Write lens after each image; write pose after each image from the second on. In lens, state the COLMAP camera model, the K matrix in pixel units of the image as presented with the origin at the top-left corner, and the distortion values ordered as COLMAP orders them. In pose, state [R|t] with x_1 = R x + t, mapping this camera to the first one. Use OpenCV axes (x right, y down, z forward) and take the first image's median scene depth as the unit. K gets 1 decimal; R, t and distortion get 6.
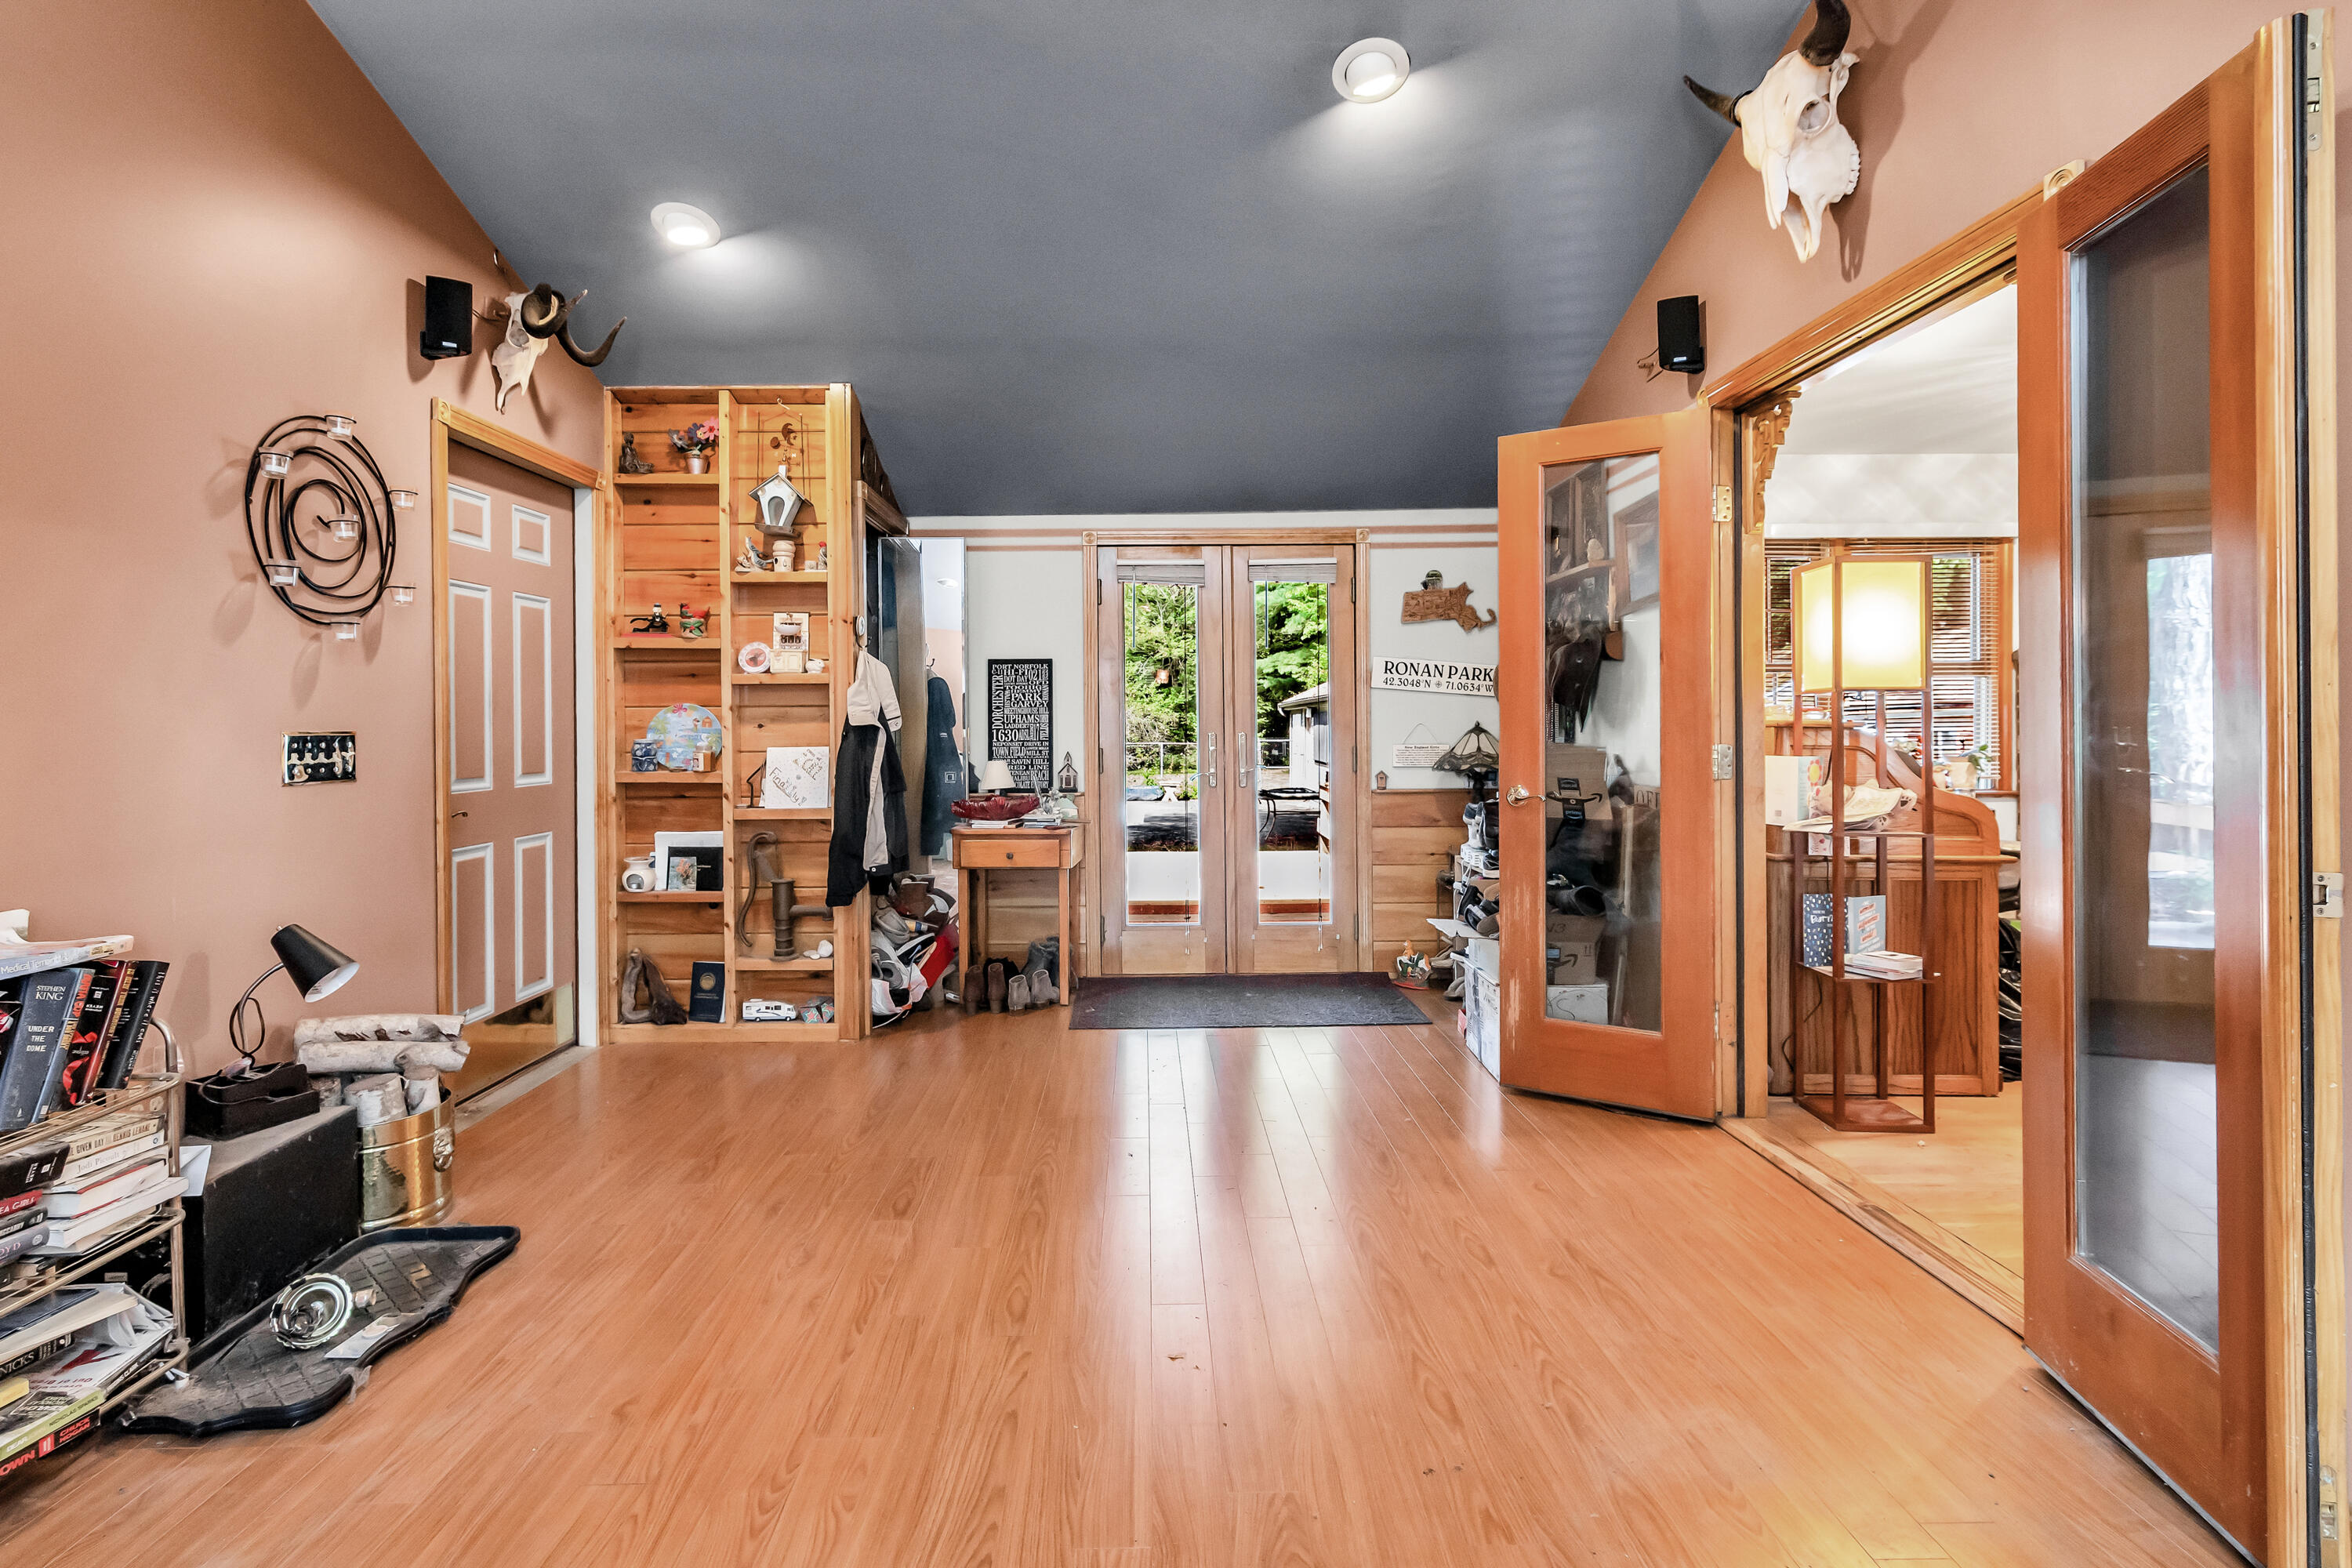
lens RADIAL K [[1171.2, 0, 1165.5], [0, 1171.2, 724.5], [0, 0, 1]] dist [-0.000964, 0.000385]
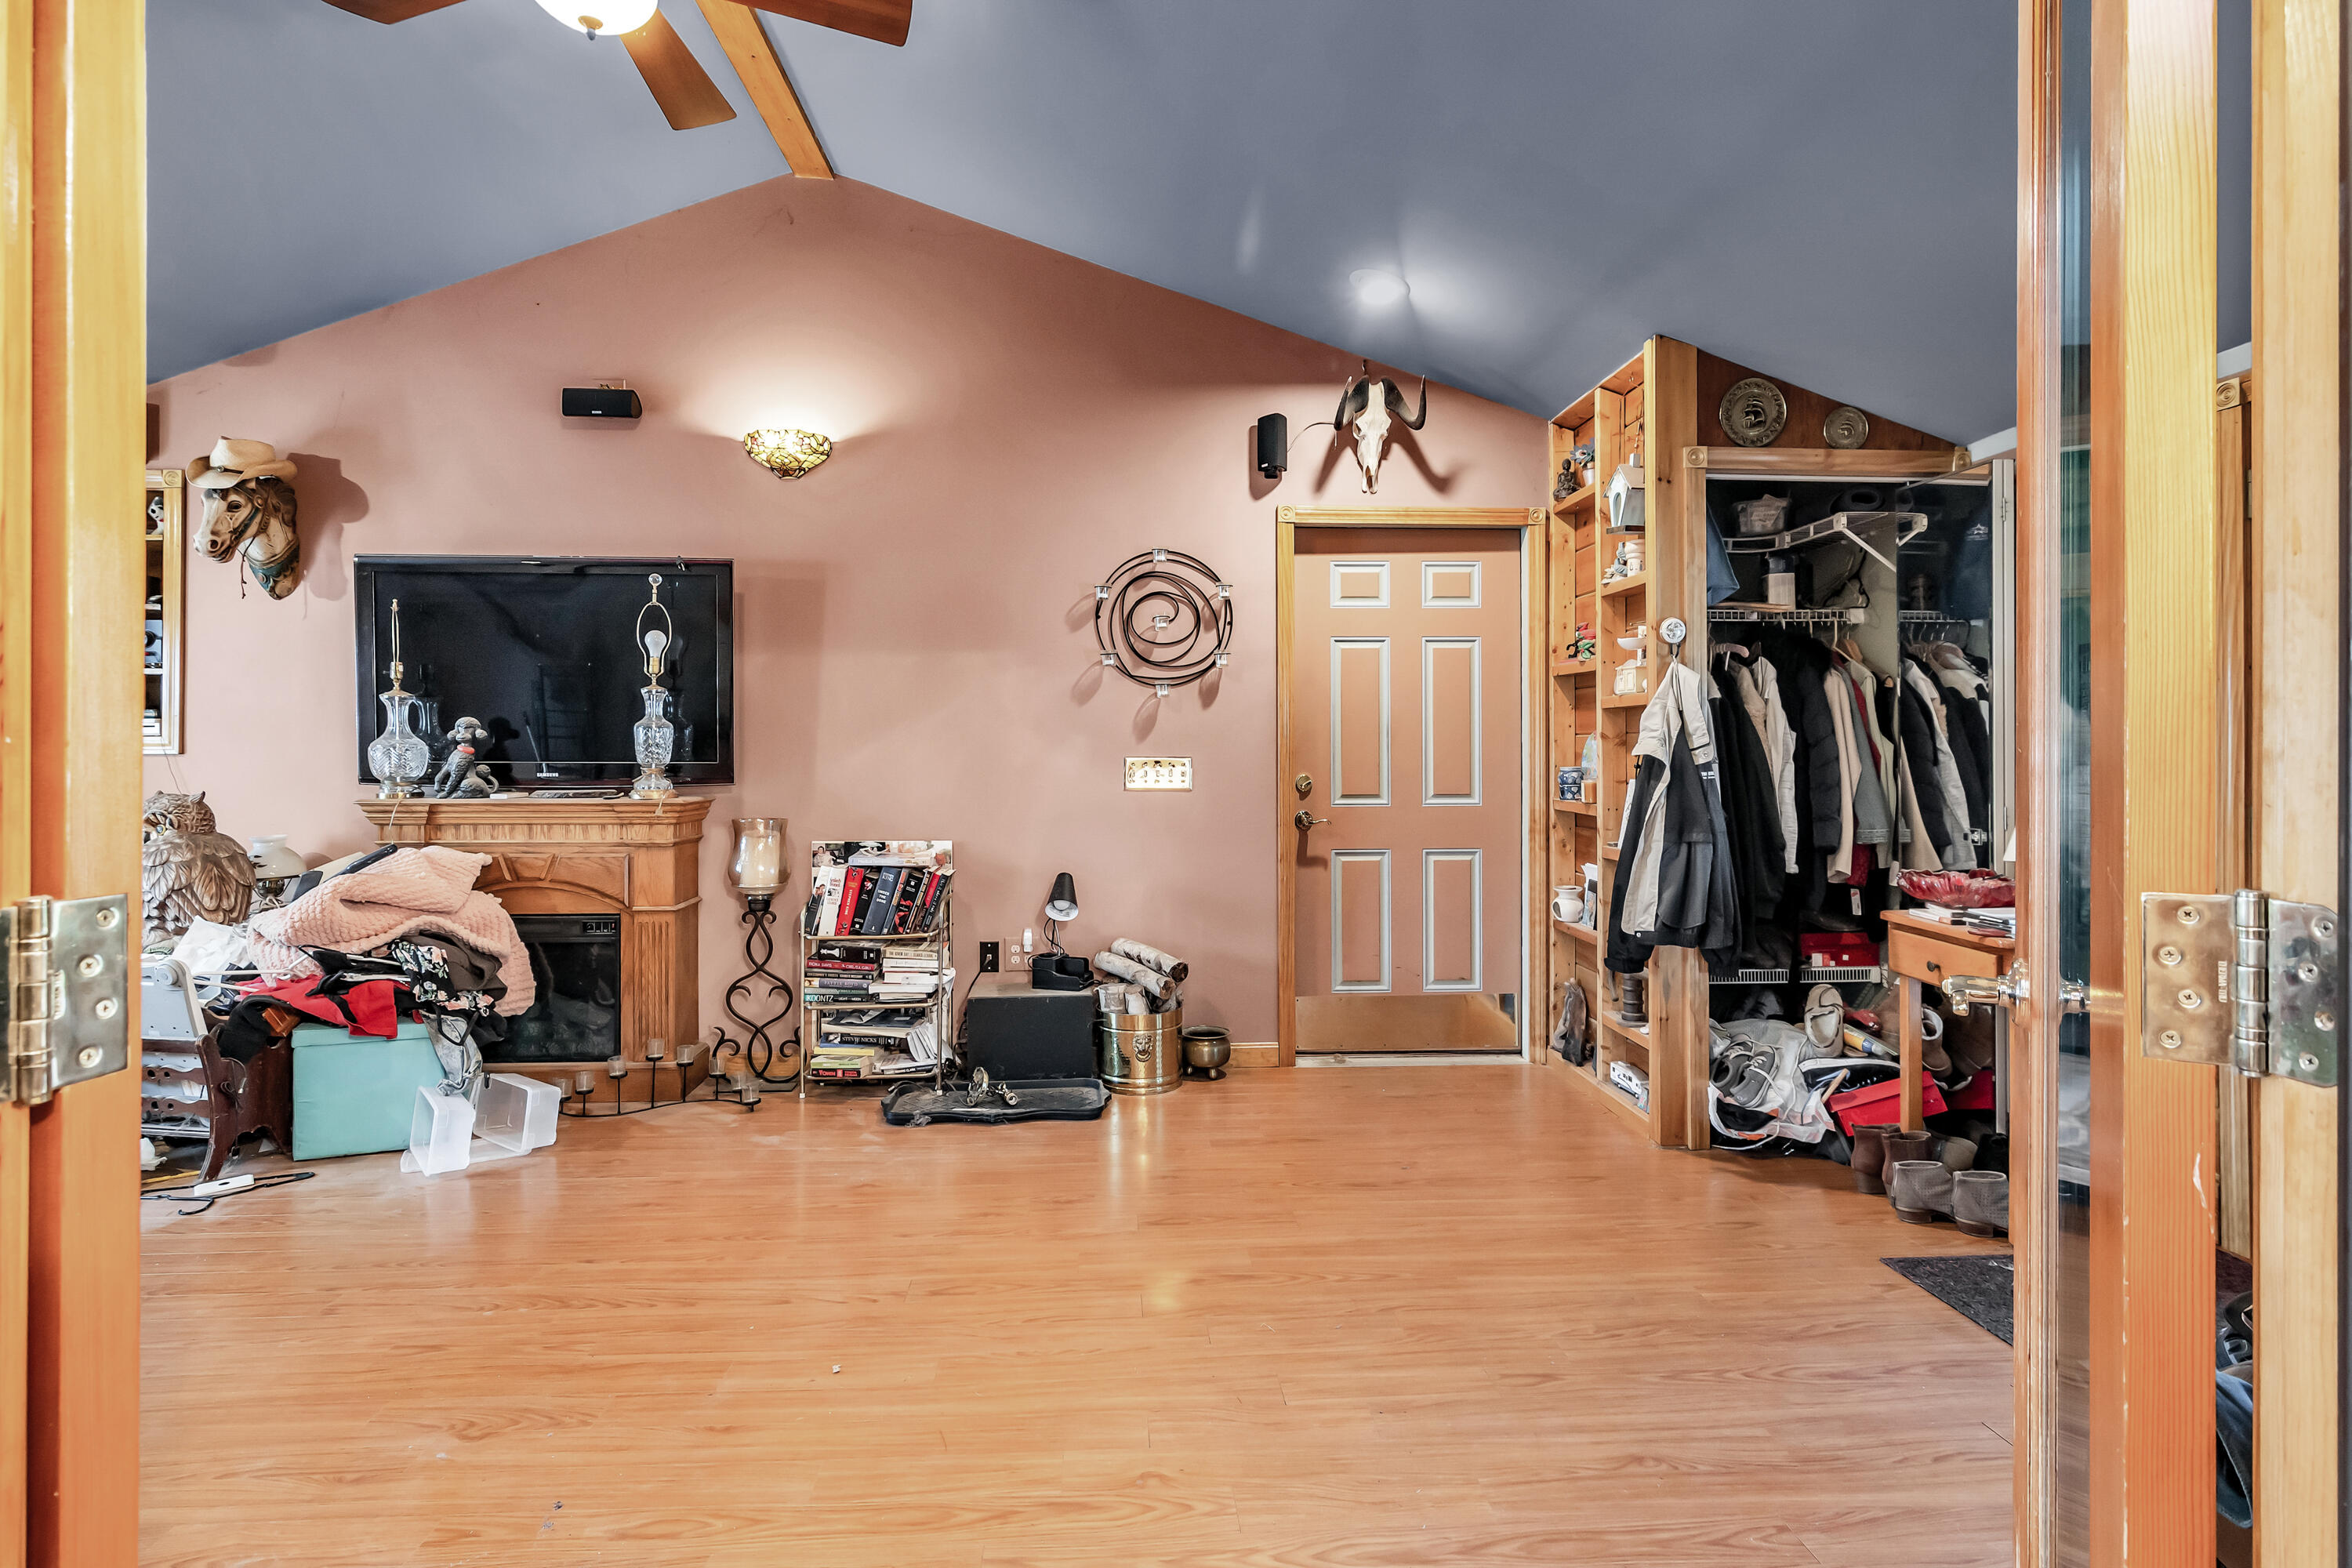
lens RADIAL K [[1171.2, 0, 1165.5], [0, 1171.2, 724.5], [0, 0, 1]] dist [-0.000964, 0.000385]
pose [[0.025733, -0.018566, -0.999496, 0.767864], [-0.000109, 0.999827, -0.018575, -0.006503], [0.999669, 0.000587, 0.025727, 0.916280]]
